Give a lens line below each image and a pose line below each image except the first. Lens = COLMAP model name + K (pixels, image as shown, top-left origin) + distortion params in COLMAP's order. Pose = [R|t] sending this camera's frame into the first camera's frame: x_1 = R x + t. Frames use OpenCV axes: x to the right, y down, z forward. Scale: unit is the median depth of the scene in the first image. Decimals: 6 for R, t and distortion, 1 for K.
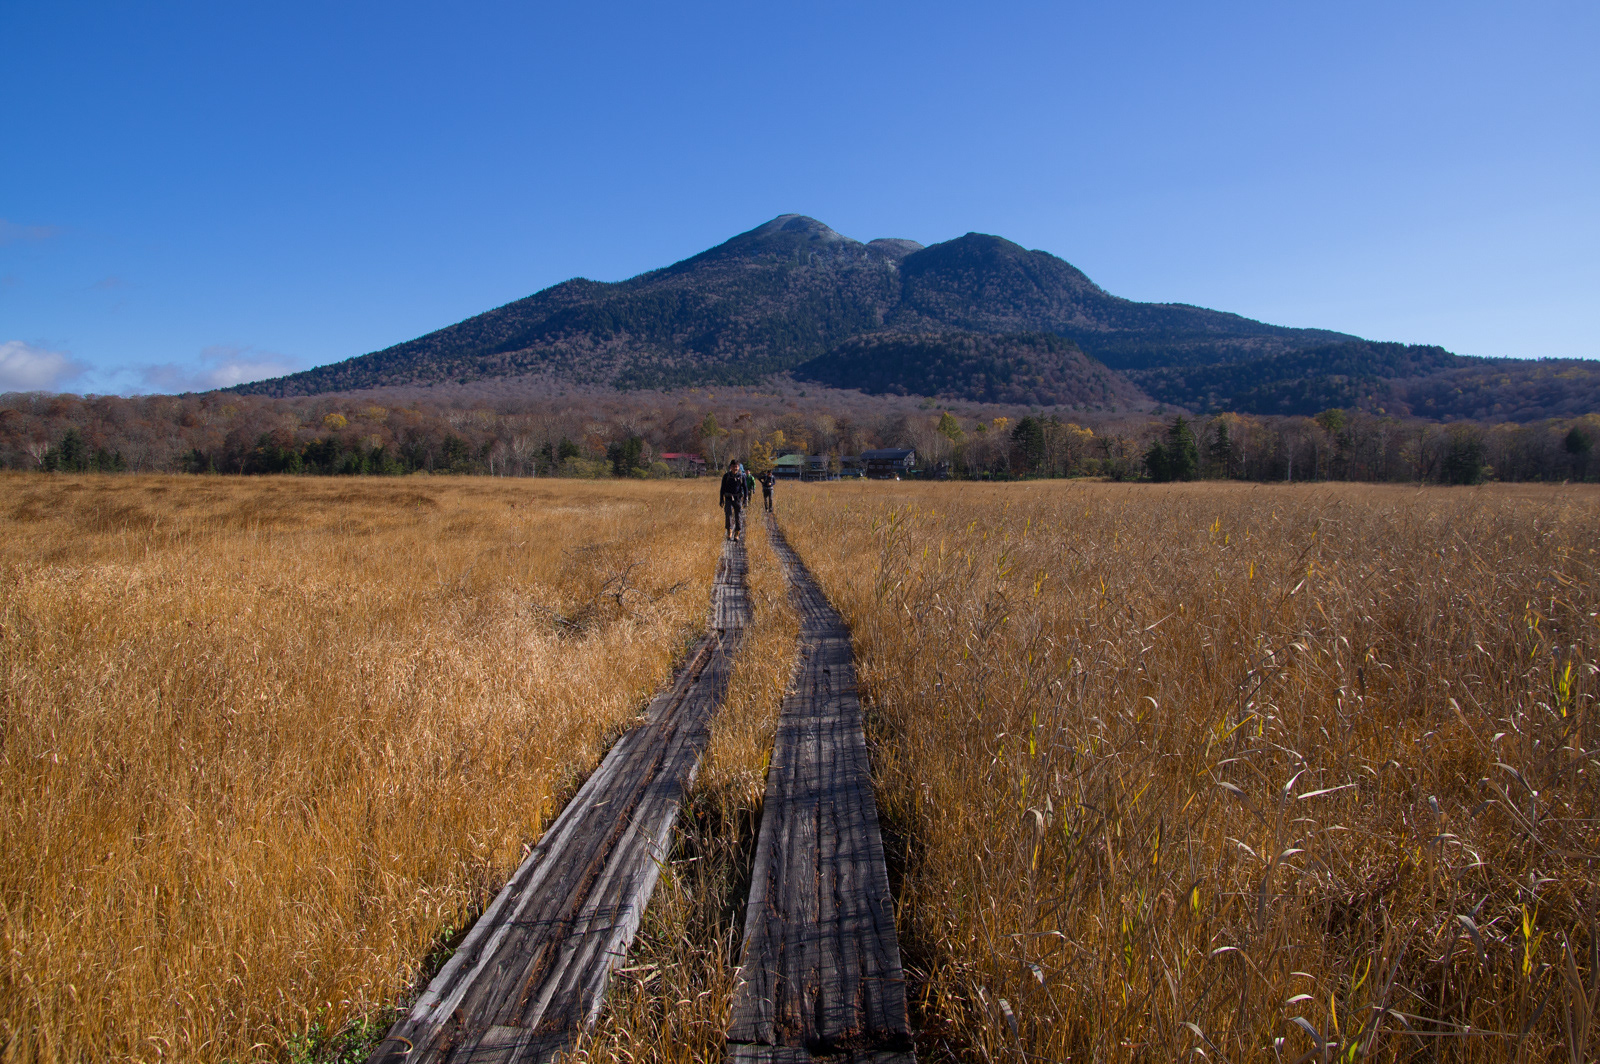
lens RADIAL K [[1274.1, 0, 800.0], [0, 1274.1, 532.0], [0, 0, 1]] dist [-0.162966, 0.167257]
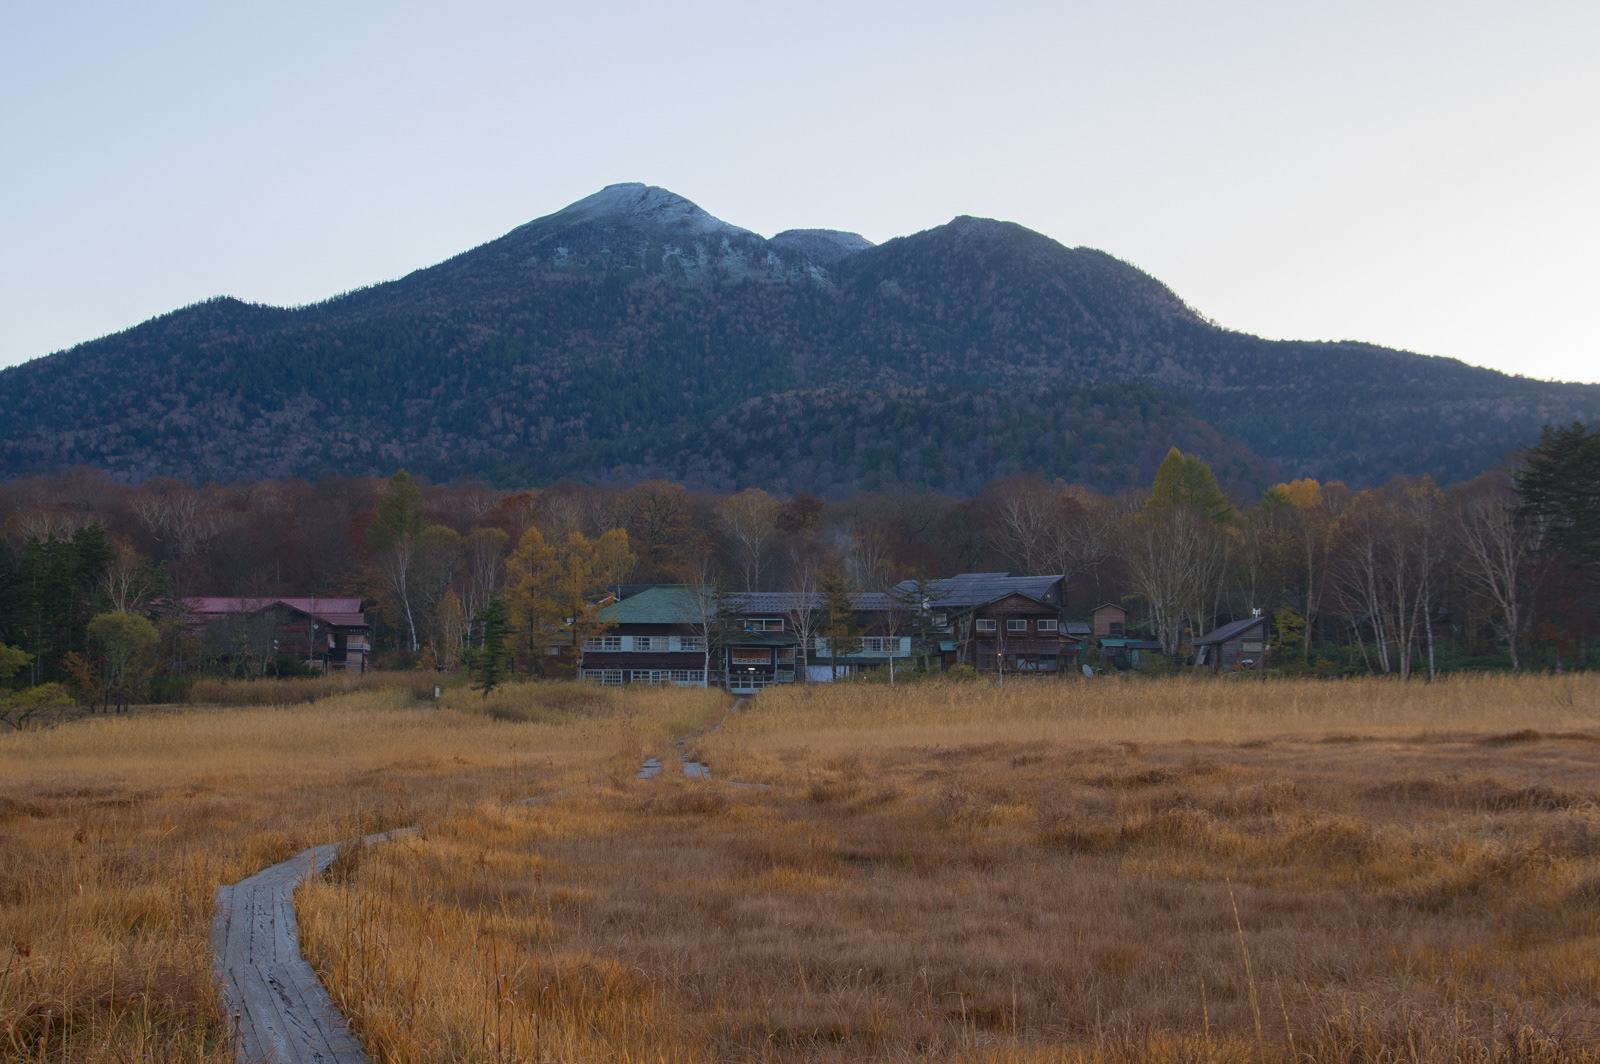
lens RADIAL K [[2021.3, 0, 799.9], [0, 2021.3, 582.8], [0, 0, 1]] dist [0.000024, 0.074861]
pose [[0.996886, -0.008050, 0.078447, -0.003830], [0.014854, 0.996138, -0.086533, -0.007298], [-0.077447, 0.087429, 0.993156, 0.173804]]
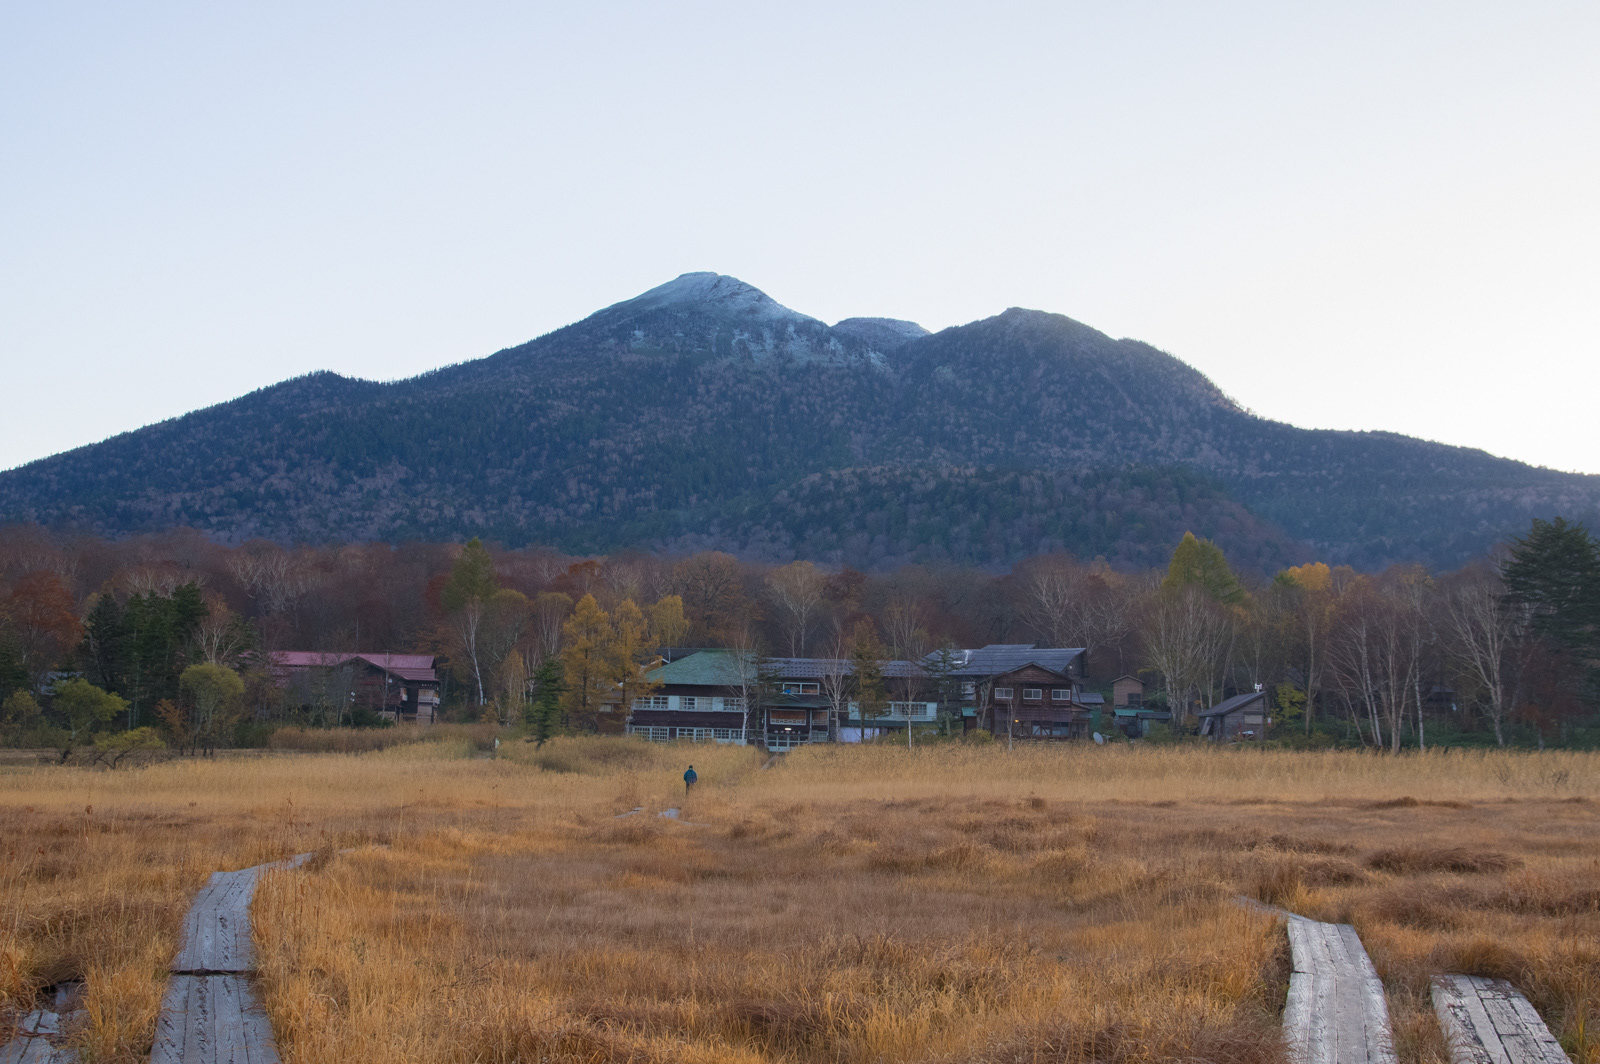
lens RADIAL K [[1914.2, 0, 800.0], [0, 1914.2, 532.0], [0, 0, 1]] dist [0.004136, 0.061512]
pose [[0.998720, 0.016798, 0.047712, -0.002520], [-0.009626, 0.989127, -0.146752, -0.007113], [-0.049659, 0.146105, 0.988022, 0.170255]]
